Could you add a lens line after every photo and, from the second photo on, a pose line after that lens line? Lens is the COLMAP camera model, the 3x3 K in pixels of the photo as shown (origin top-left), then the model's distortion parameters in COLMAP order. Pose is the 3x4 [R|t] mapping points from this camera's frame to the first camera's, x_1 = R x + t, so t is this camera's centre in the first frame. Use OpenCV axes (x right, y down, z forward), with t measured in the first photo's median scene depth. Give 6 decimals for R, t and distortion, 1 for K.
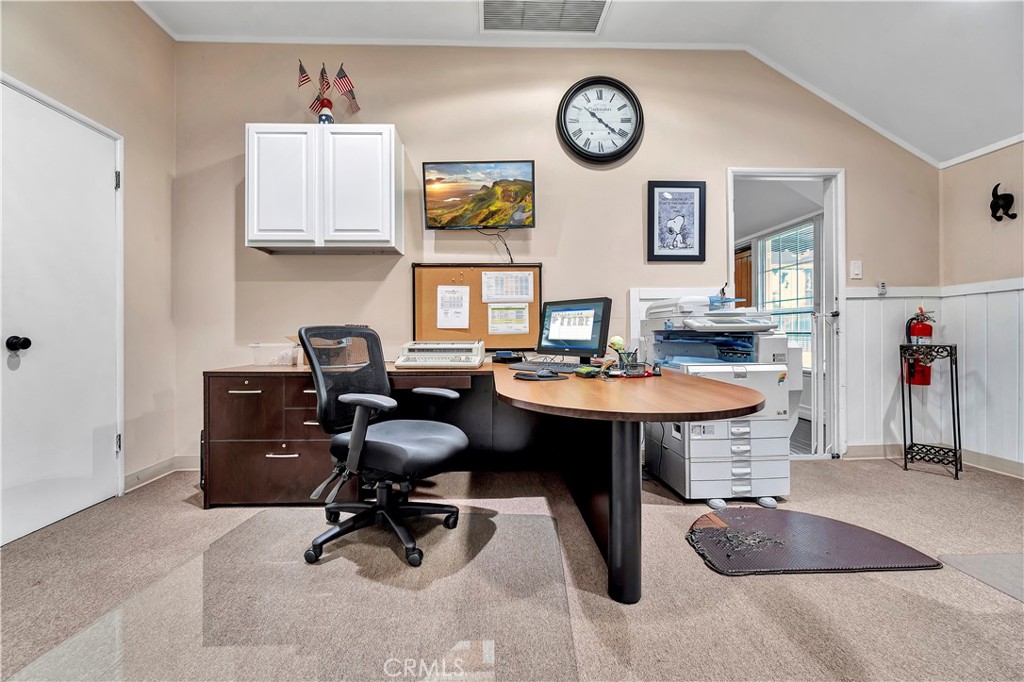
lens RADIAL K [[443.2, 0, 509.3], [0, 443.2, 332.4], [0, 0, 1]] dist [-0.006917, 0.001745]
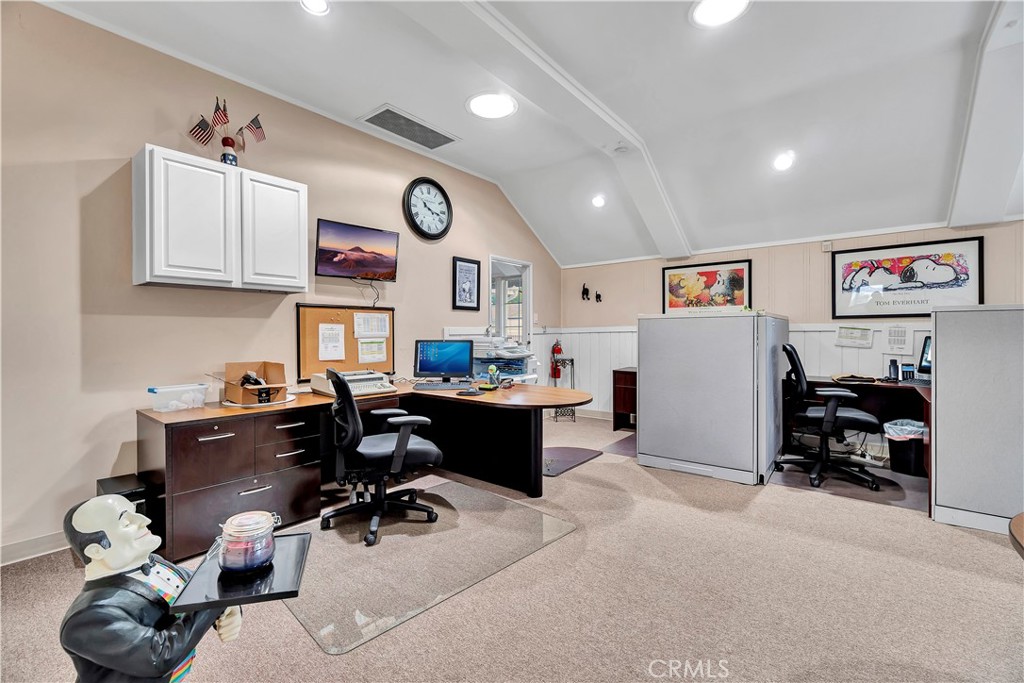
lens RADIAL K [[443.2, 0, 508.2], [0, 443.2, 339.9], [0, 0, 1]] dist [-0.006917, 0.001745]
pose [[0.653159, -0.009221, 0.757165, -0.711660], [-0.000506, 0.999920, 0.012614, -0.077709], [-0.757221, -0.008622, 0.653102, -0.124203]]
